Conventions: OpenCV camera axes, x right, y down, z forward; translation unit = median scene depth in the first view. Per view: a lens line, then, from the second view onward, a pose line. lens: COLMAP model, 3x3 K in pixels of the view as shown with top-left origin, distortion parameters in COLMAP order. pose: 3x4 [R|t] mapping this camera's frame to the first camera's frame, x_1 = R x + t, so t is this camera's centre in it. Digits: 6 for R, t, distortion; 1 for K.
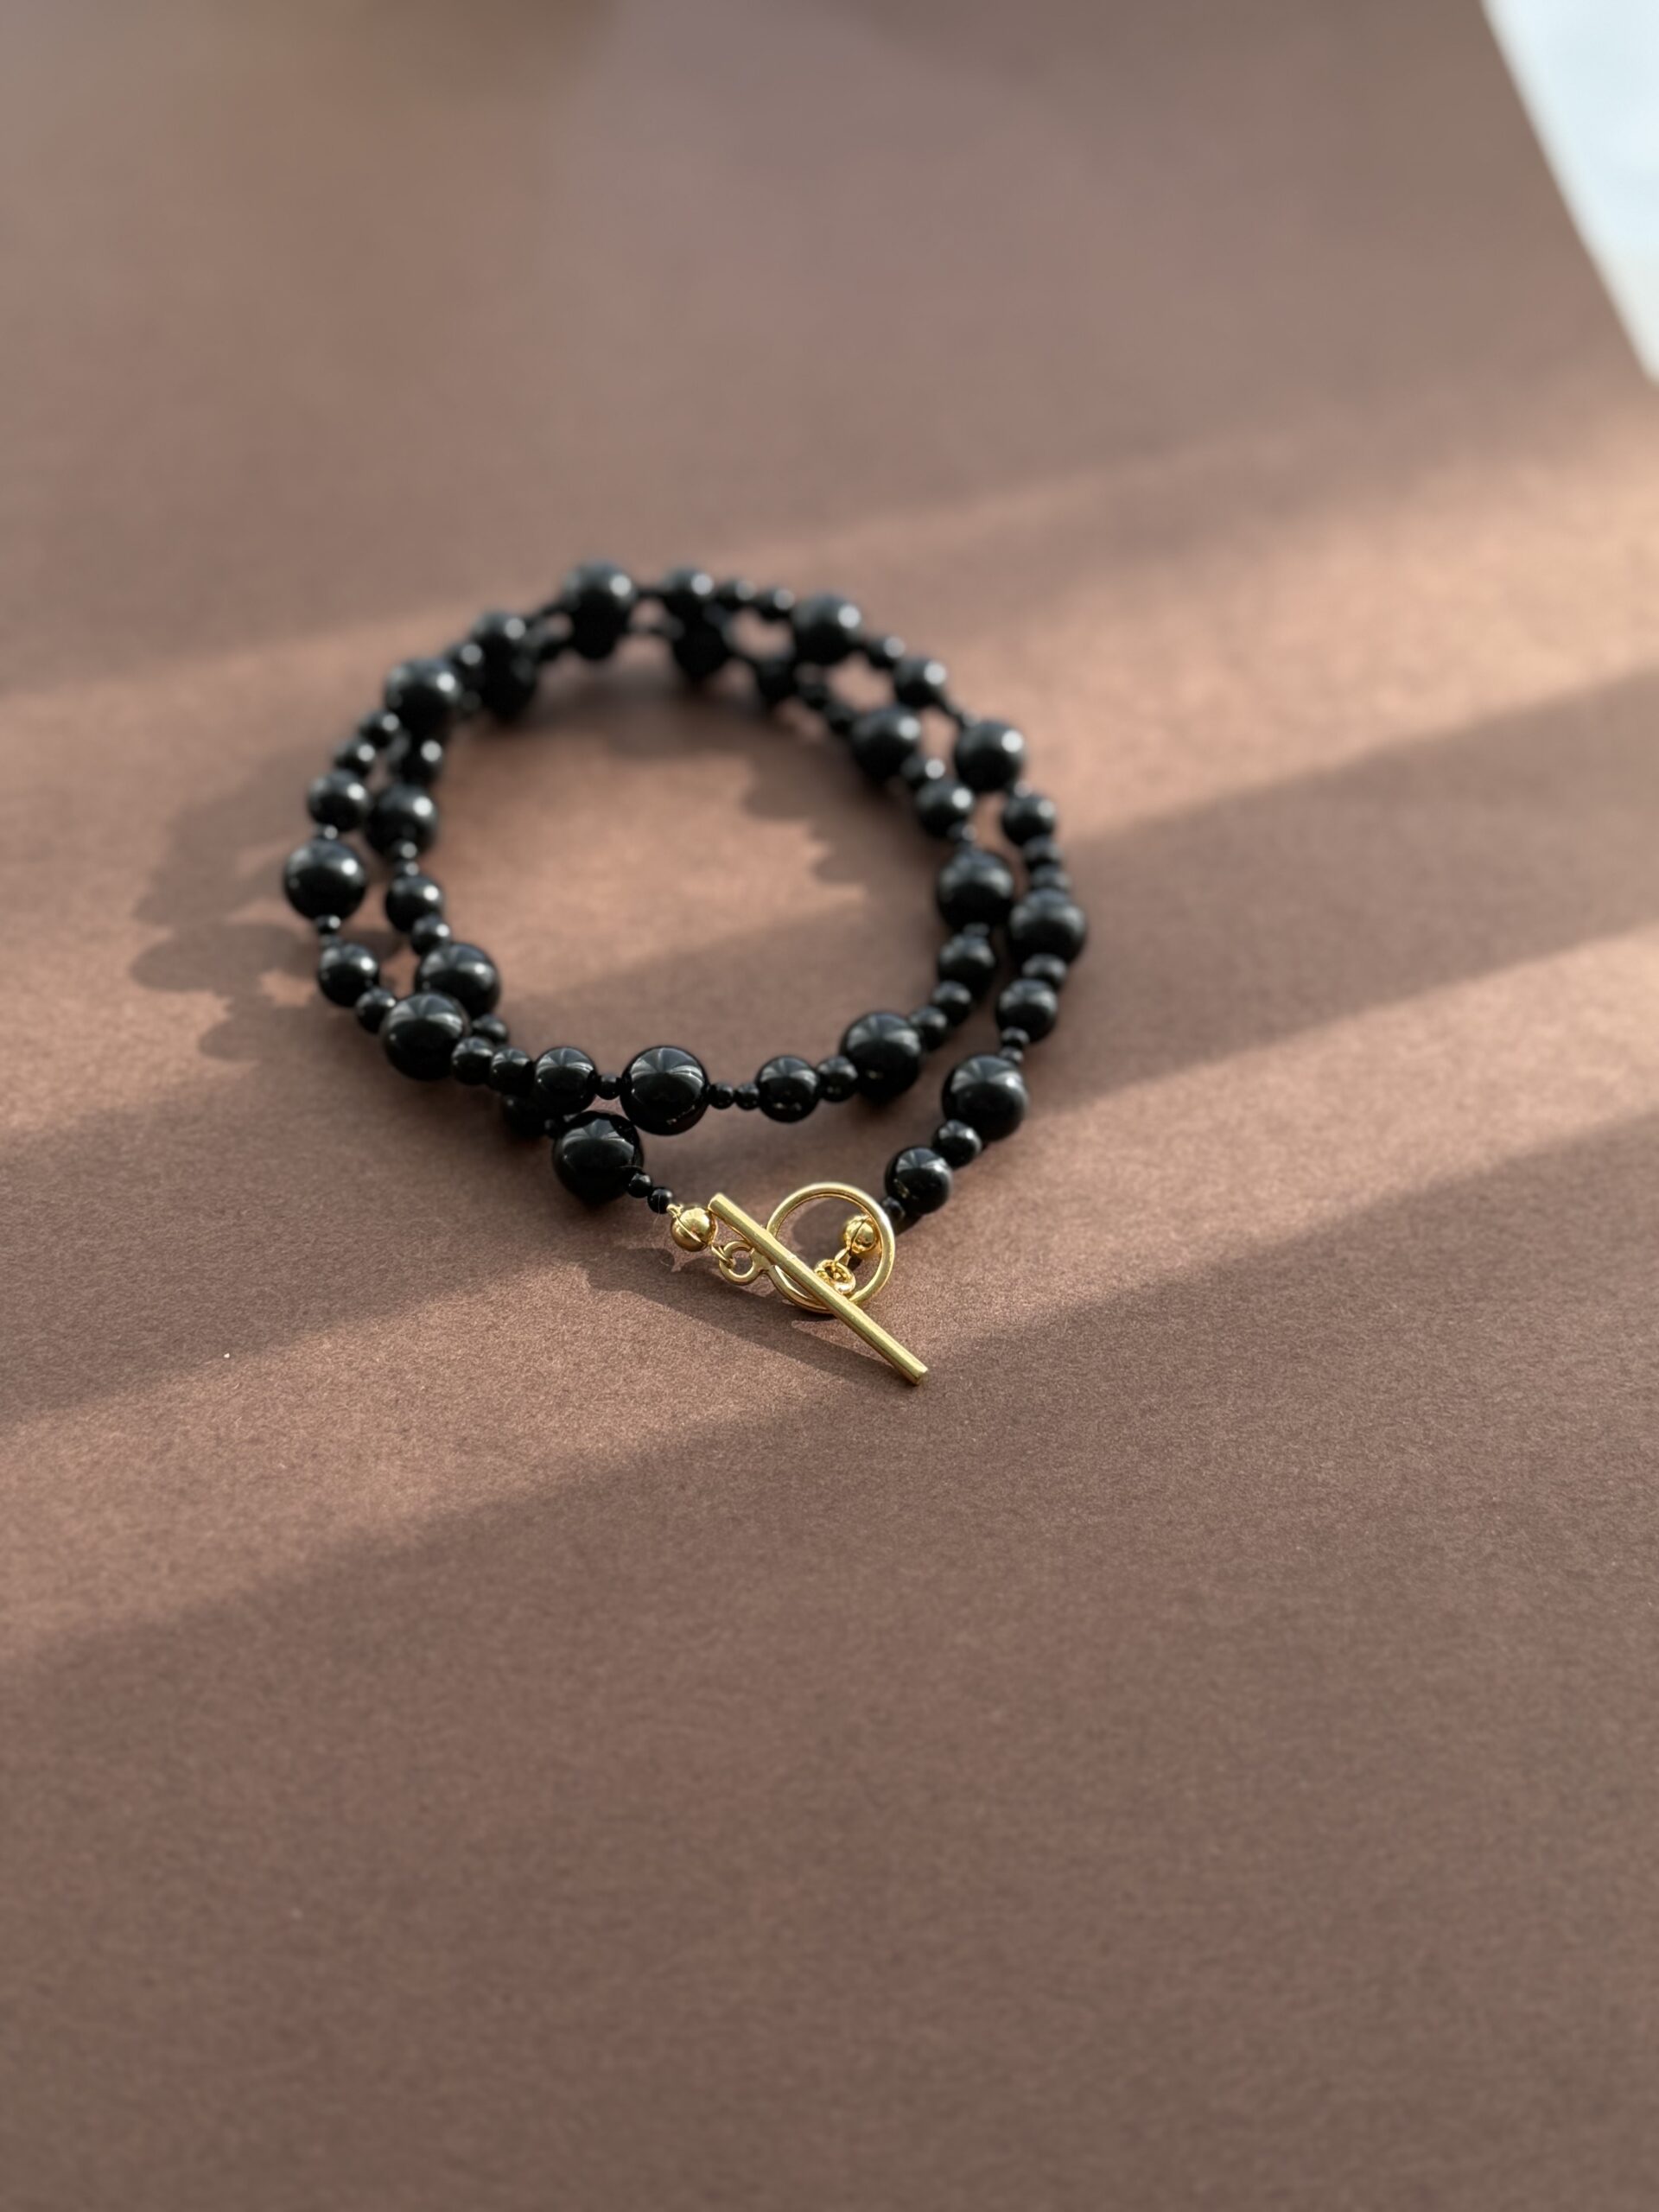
lens RADIAL K [[3018.2, 0, 829.5], [0, 3018.2, 1106.0], [0, 0, 1]] dist [0.190452, -0.513621]
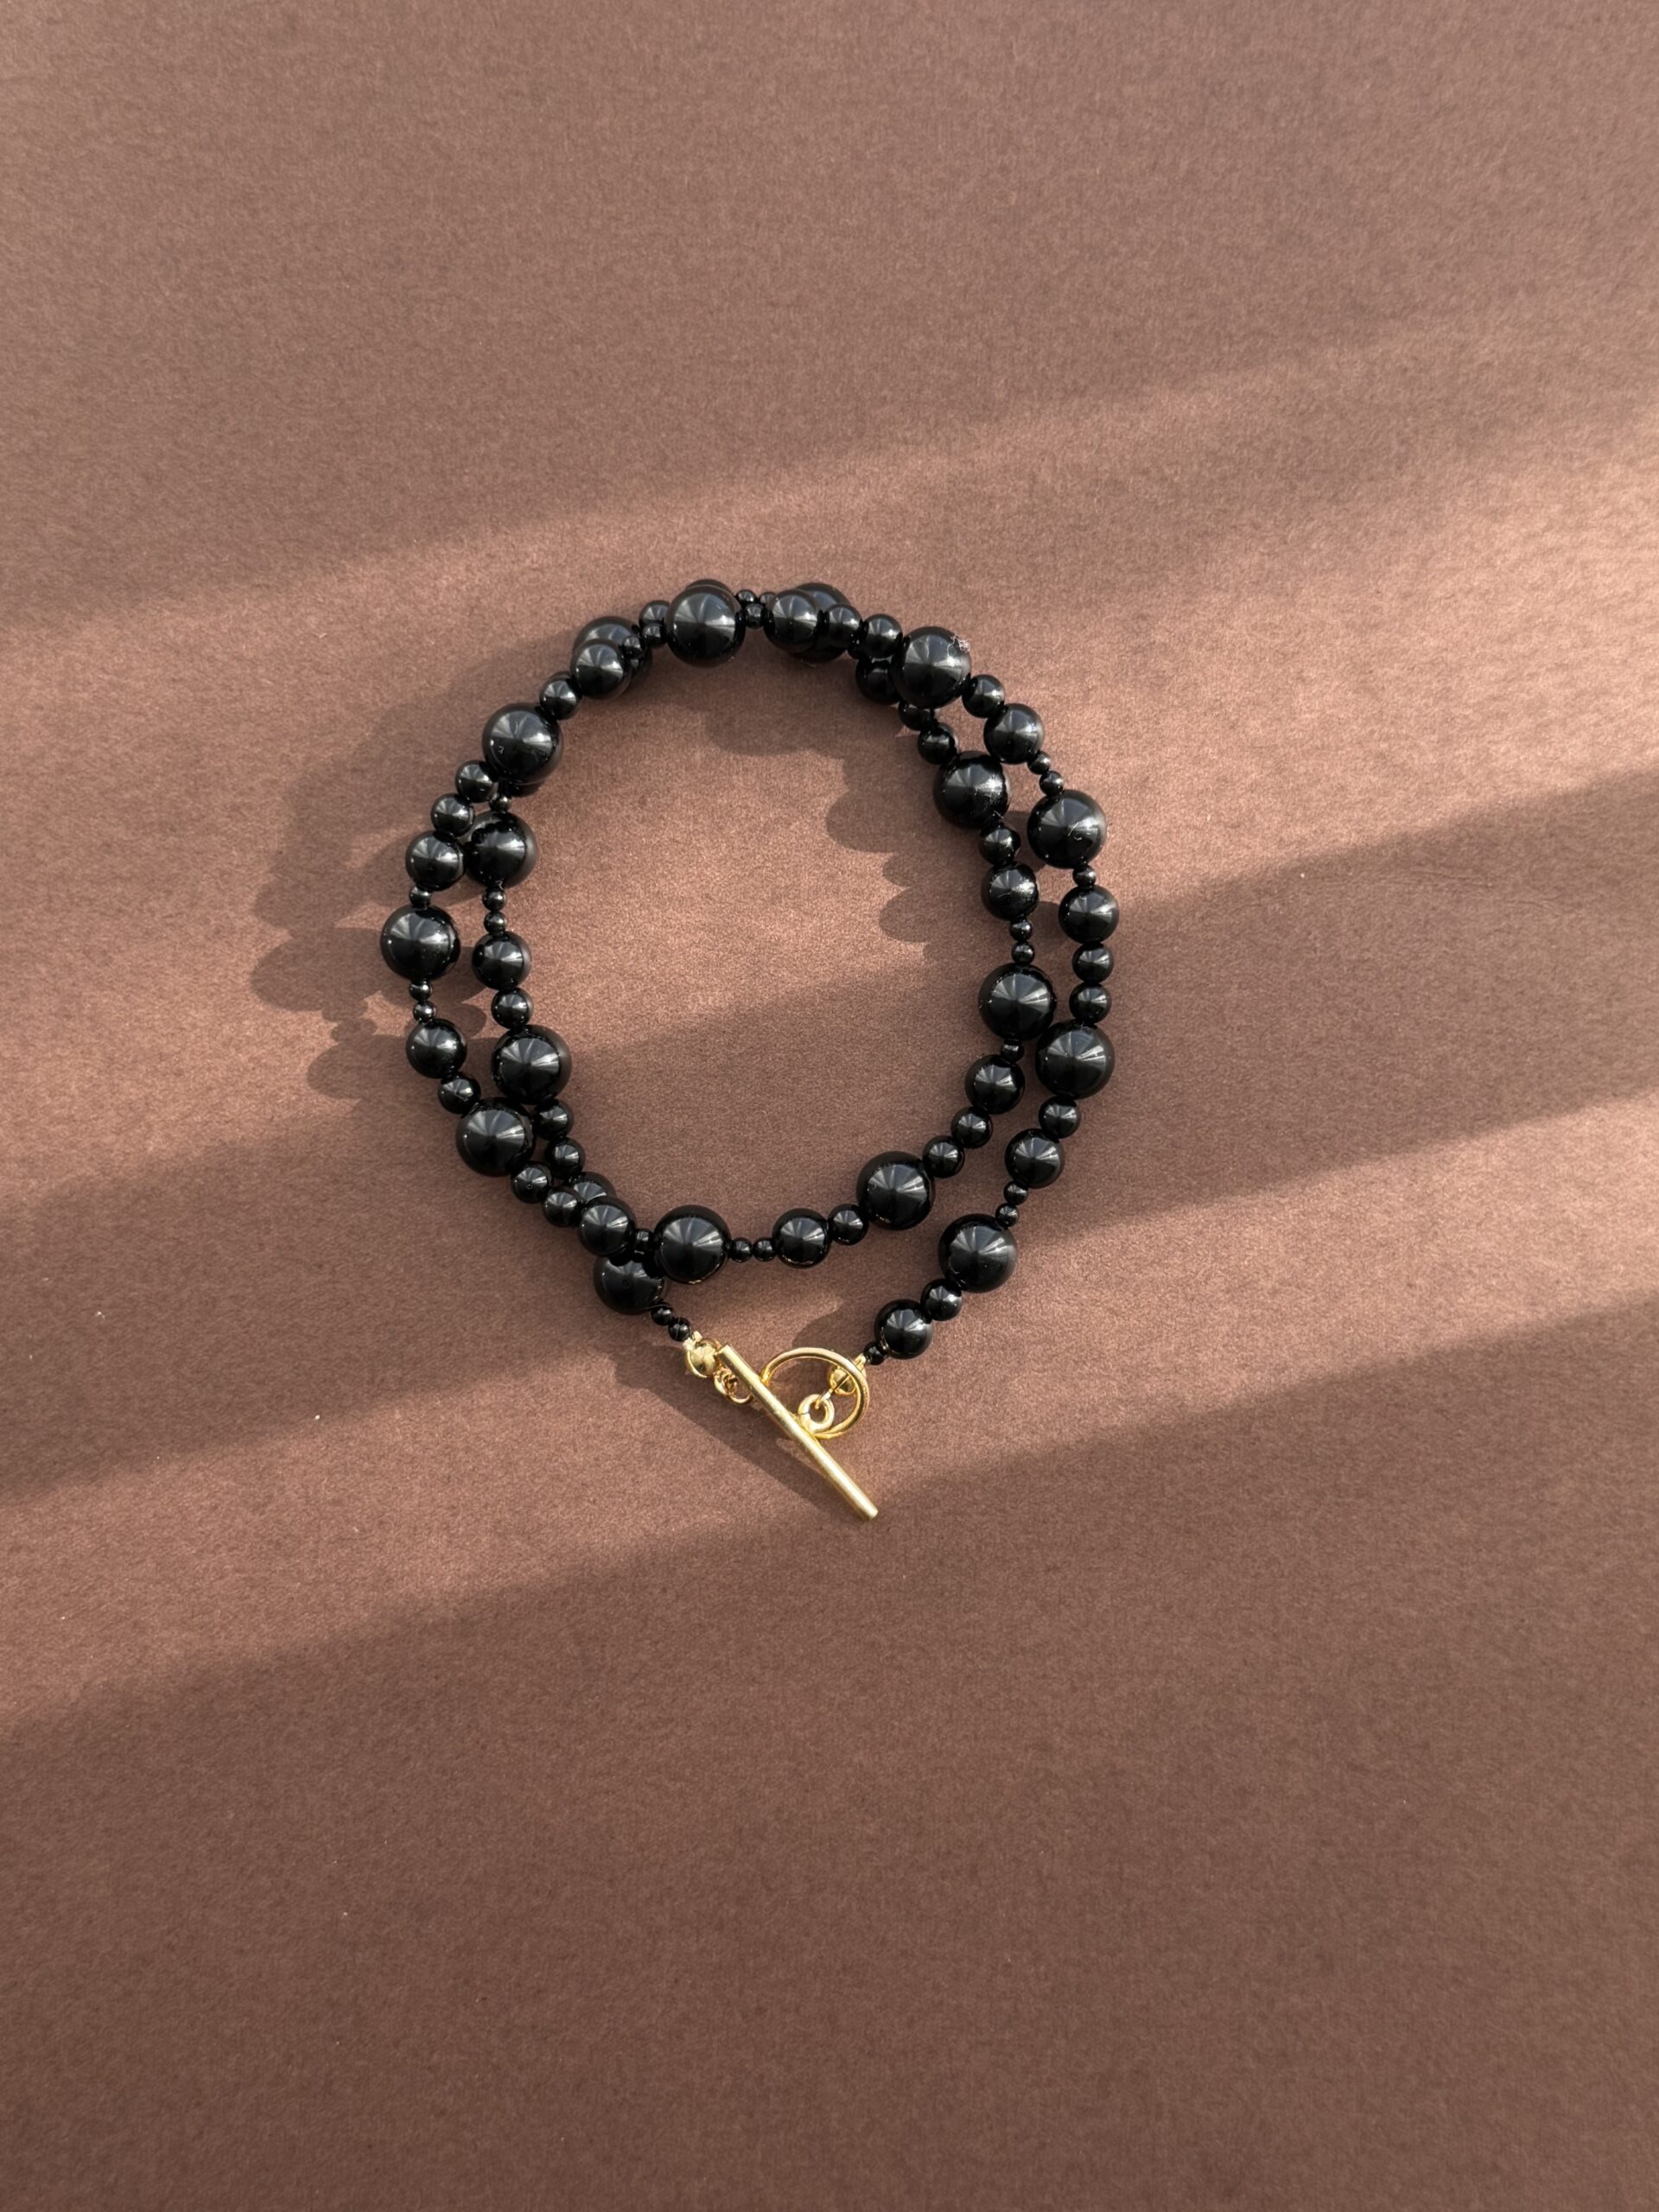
lens RADIAL K [[3018.2, 0, 829.5], [0, 3018.2, 1106.0], [0, 0, 1]] dist [0.190452, -0.513621]
pose [[0.983057, 0.167196, -0.075134, 0.076961], [-0.077757, 0.751557, 0.655070, -0.825163], [0.165992, -0.638129, 0.751823, 0.183333]]
